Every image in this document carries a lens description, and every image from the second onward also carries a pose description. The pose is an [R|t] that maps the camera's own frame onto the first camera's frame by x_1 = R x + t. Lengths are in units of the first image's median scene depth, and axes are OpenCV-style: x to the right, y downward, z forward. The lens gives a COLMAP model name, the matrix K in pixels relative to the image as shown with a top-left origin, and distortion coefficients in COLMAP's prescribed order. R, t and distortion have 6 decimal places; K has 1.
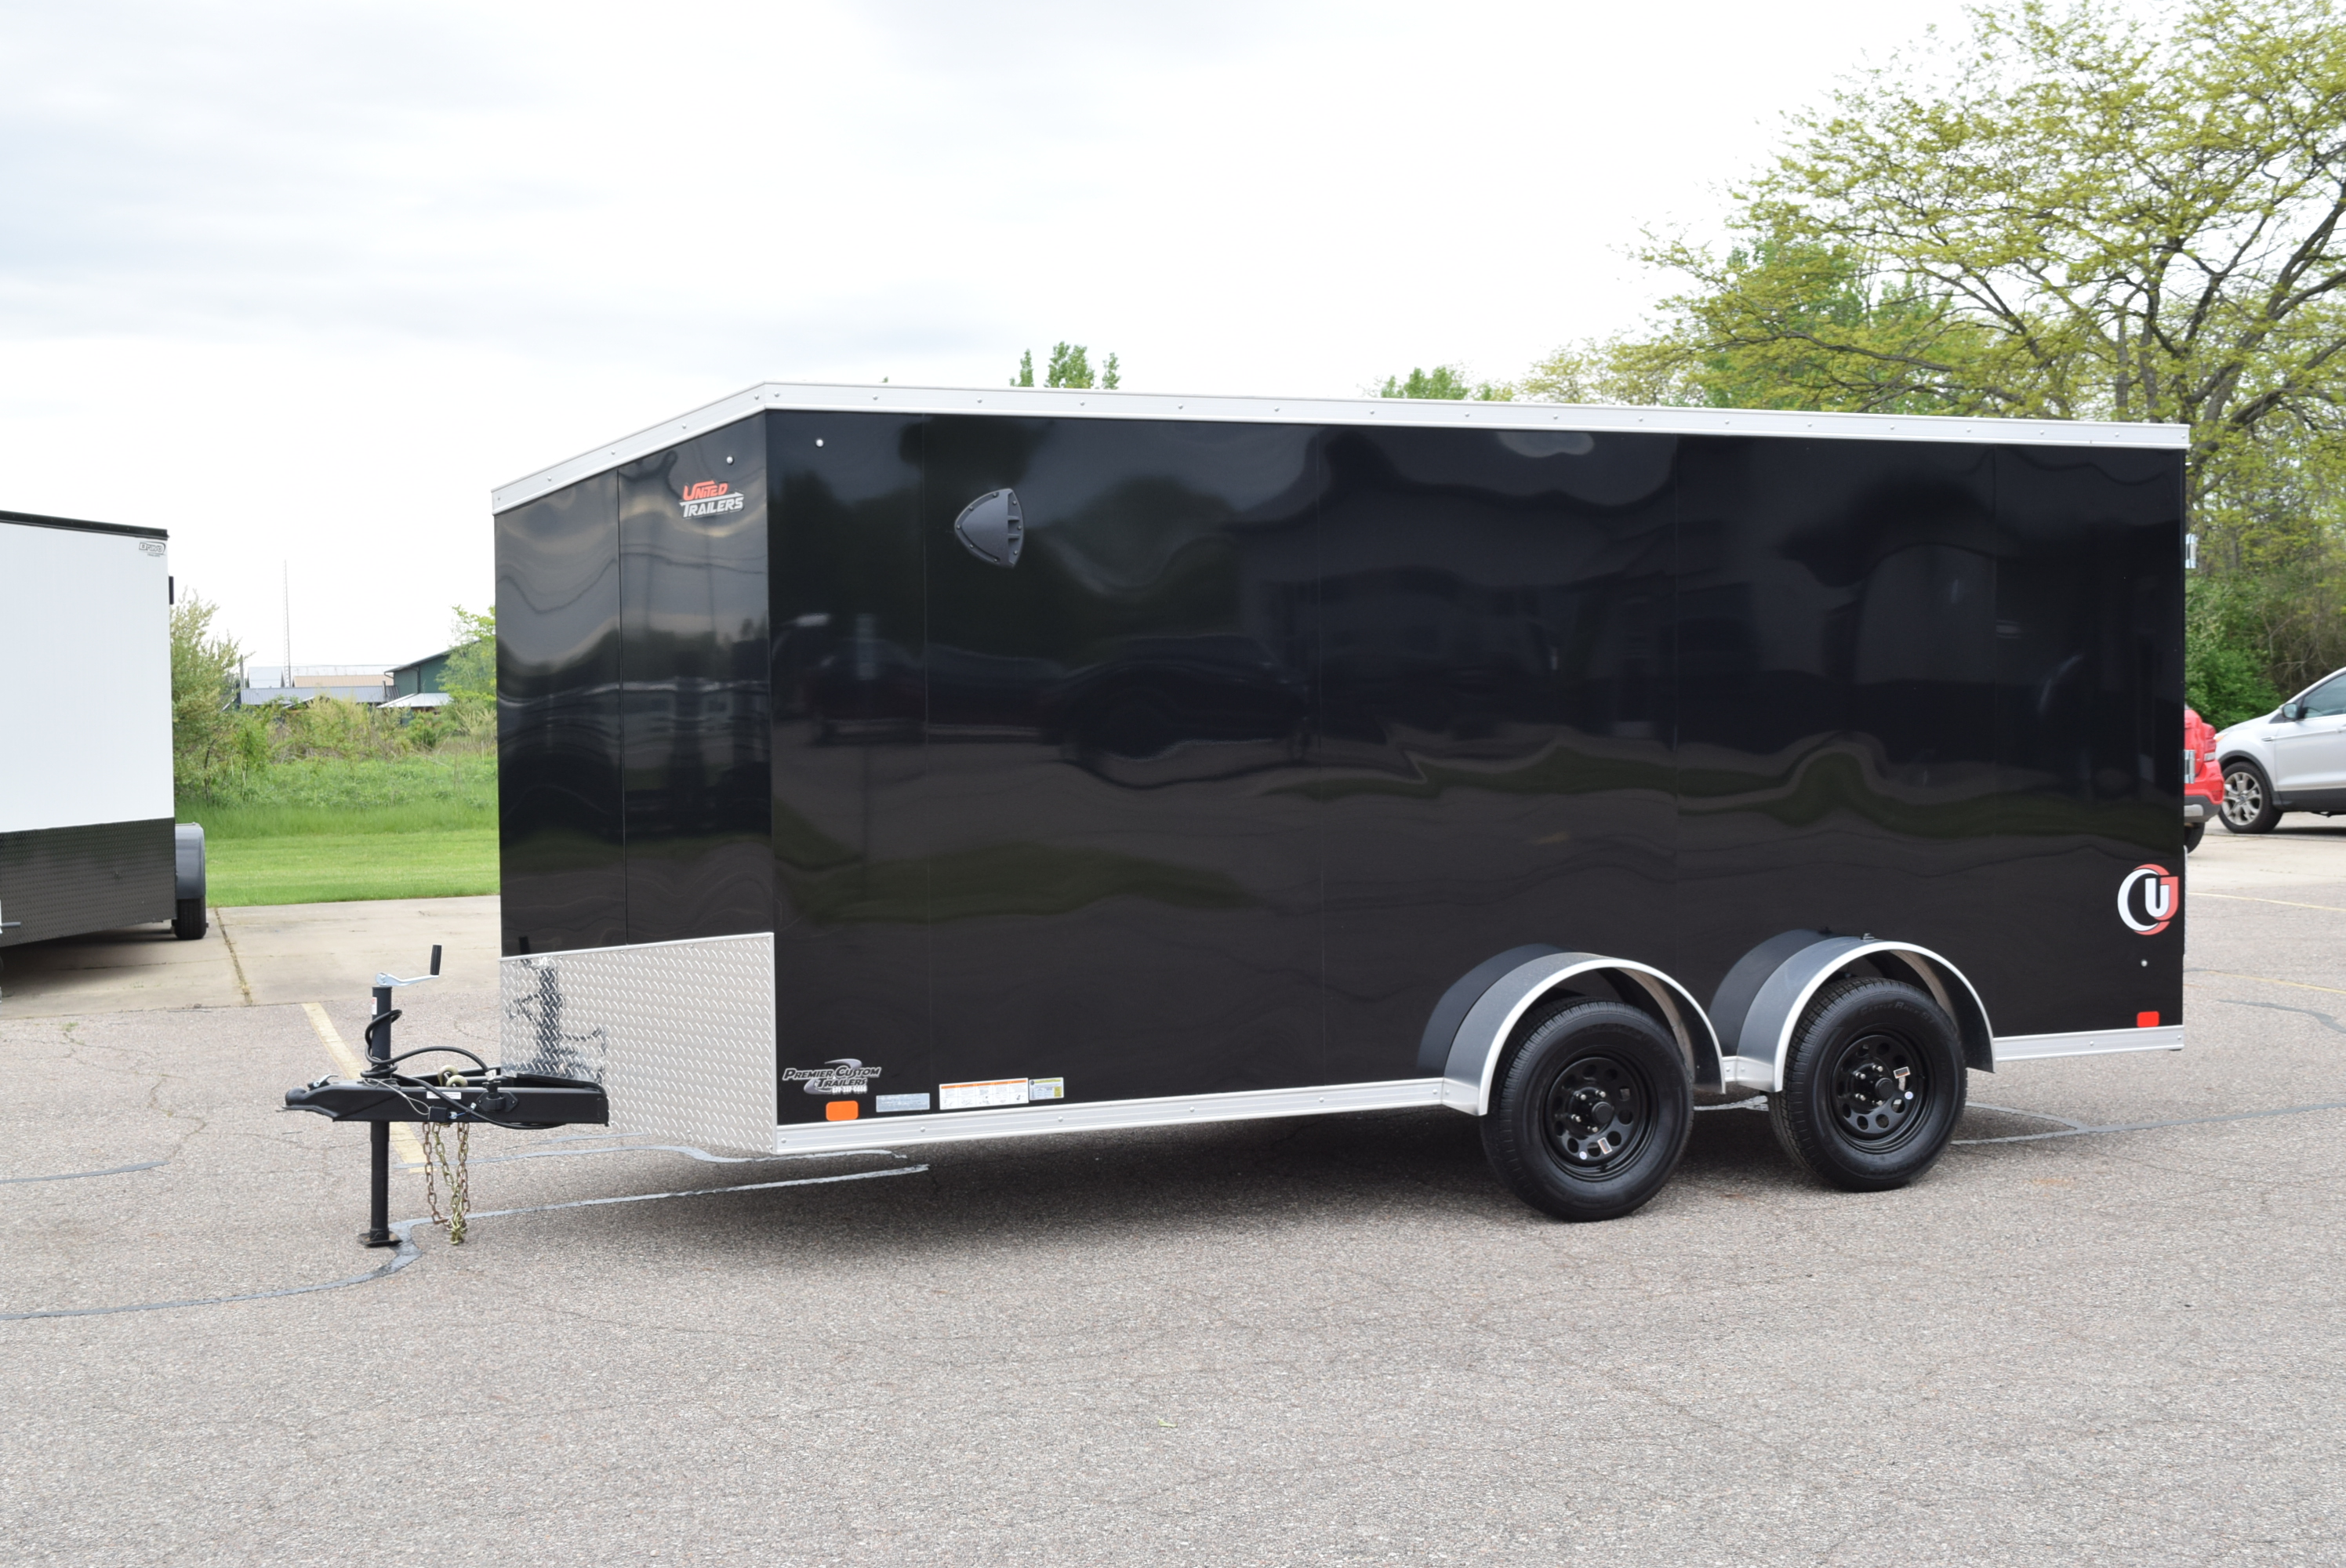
lens RADIAL K [[2841.1, 0, 1173.0], [0, 2841.1, 784.0], [0, 0, 1]] dist [-0.011470, 0.015782]
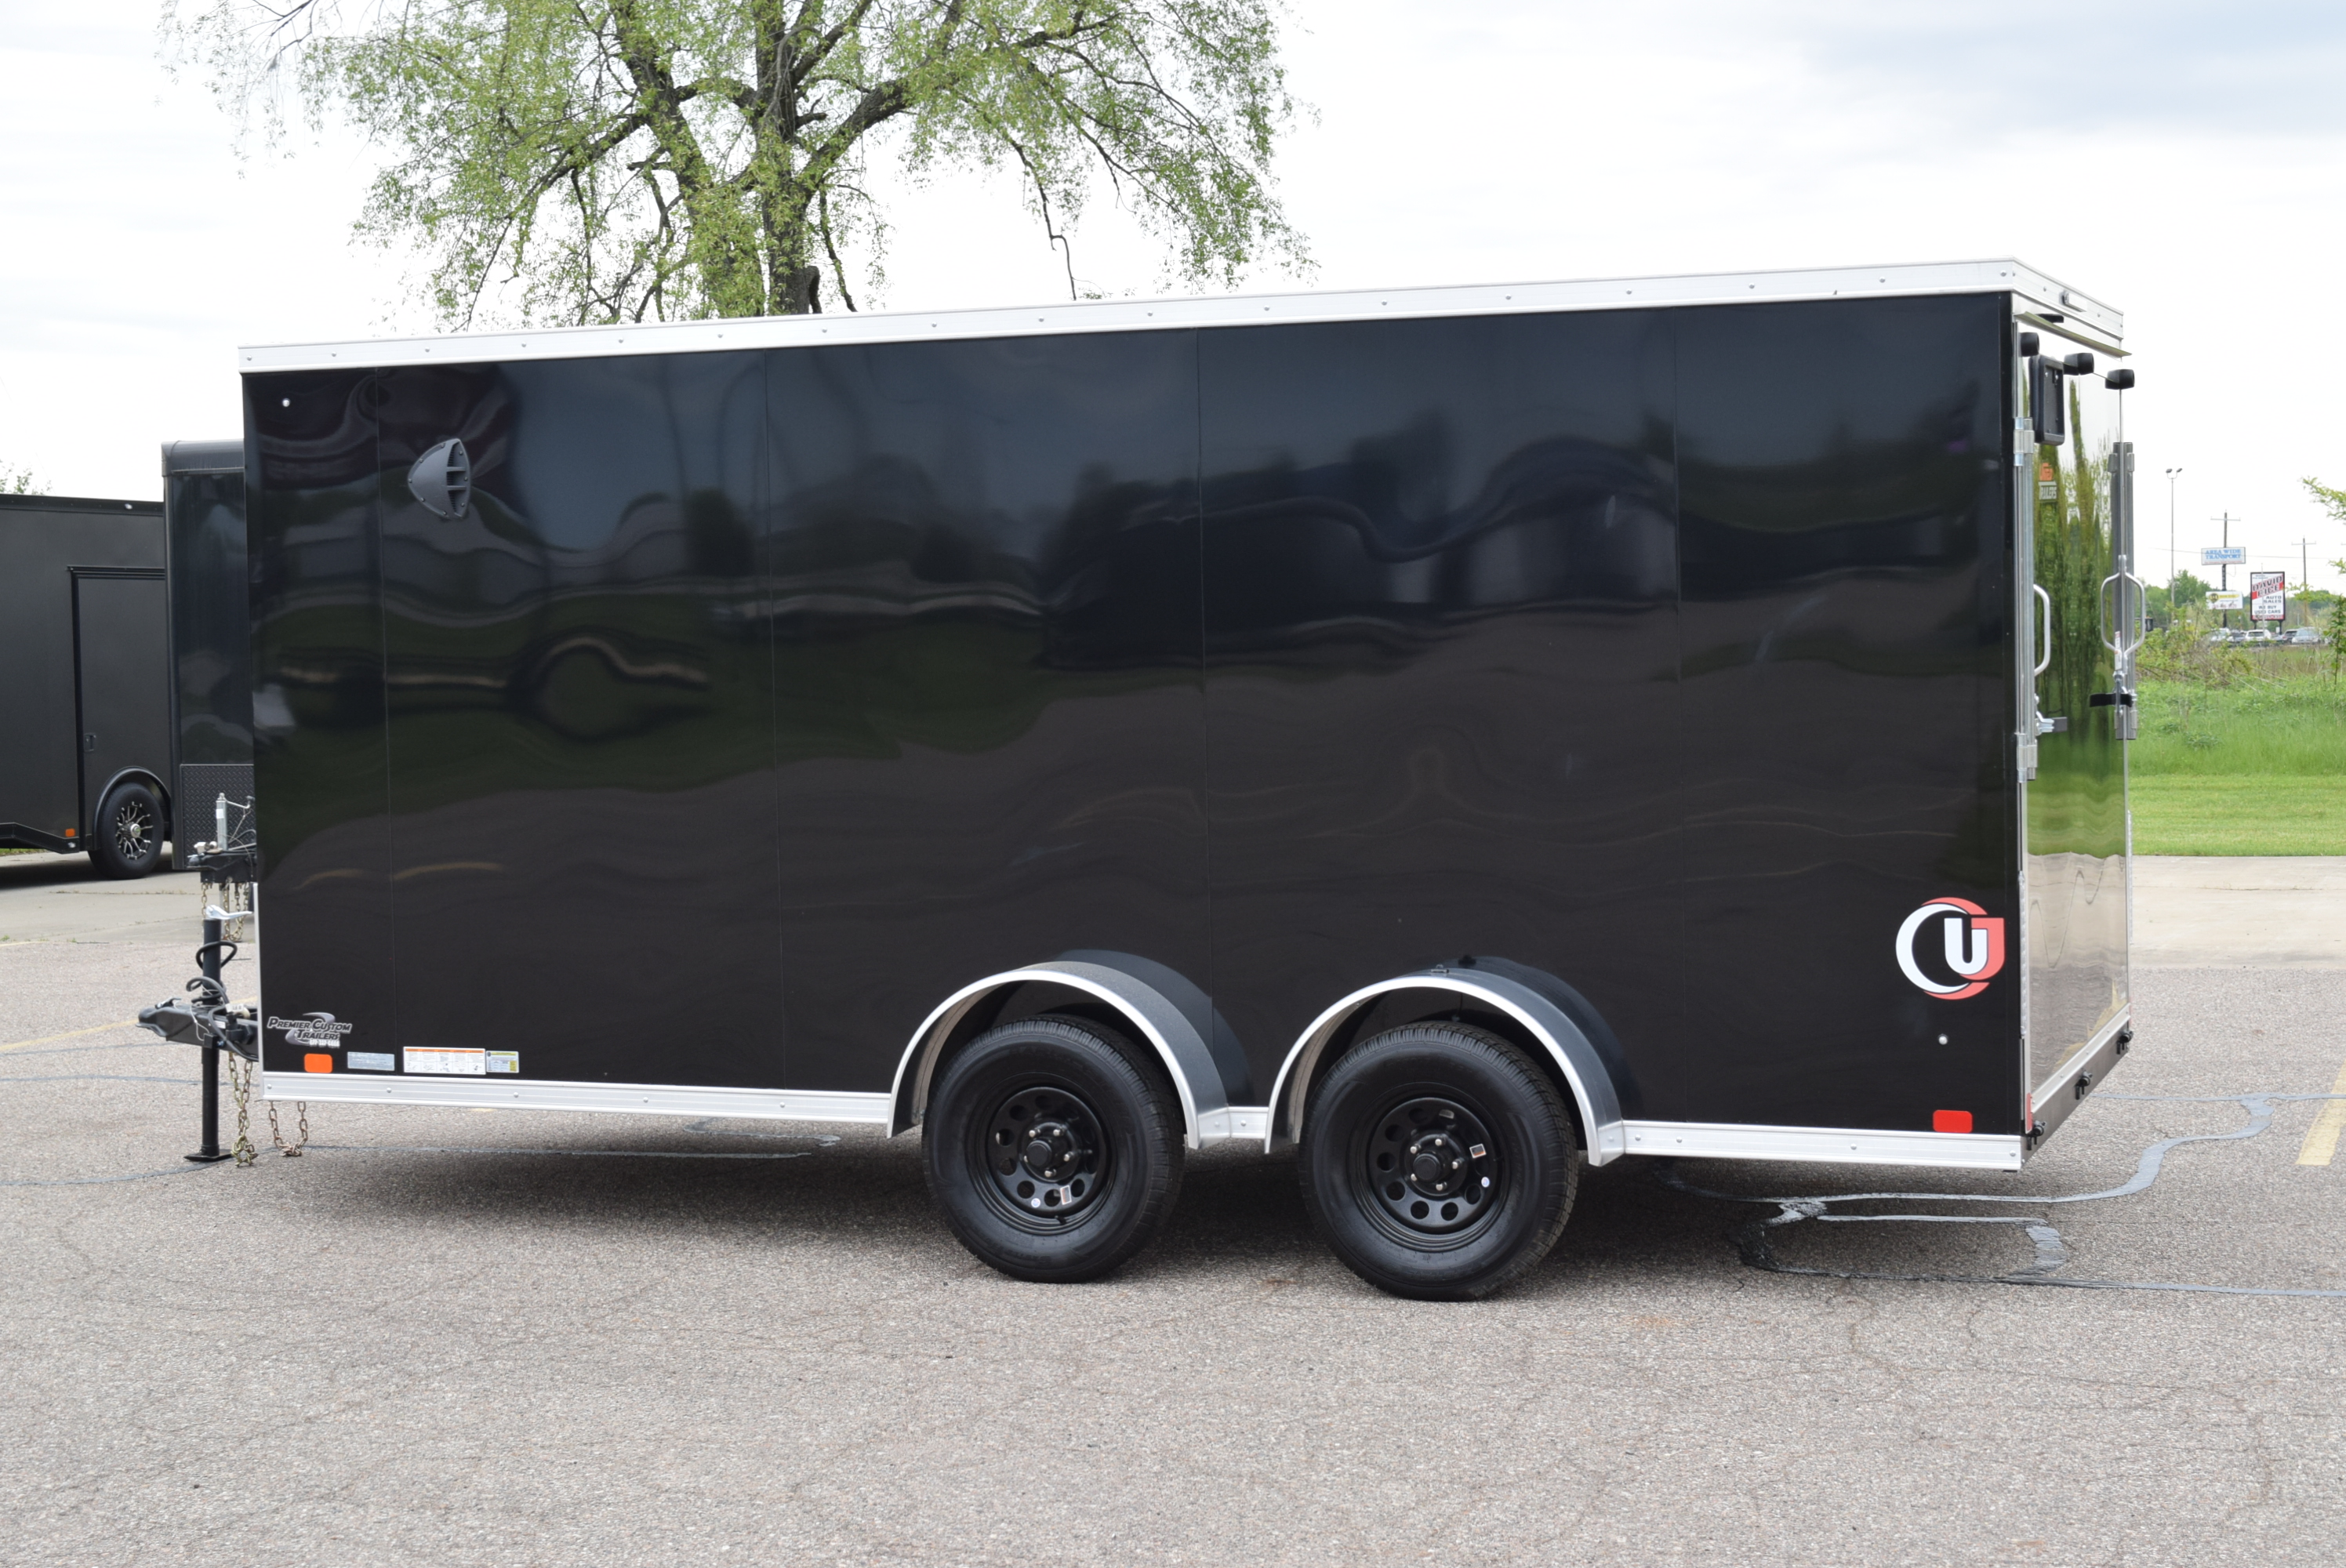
lens RADIAL K [[3757.3, 0, 1173.0], [0, 3757.3, 784.0], [0, 0, 1]] dist [-0.004993, 0.003679]
pose [[0.713074, 0.030097, -0.700443, 0.932753], [-0.017671, 0.999532, 0.024958, -0.020688], [0.700866, -0.005420, 0.713272, 0.235907]]
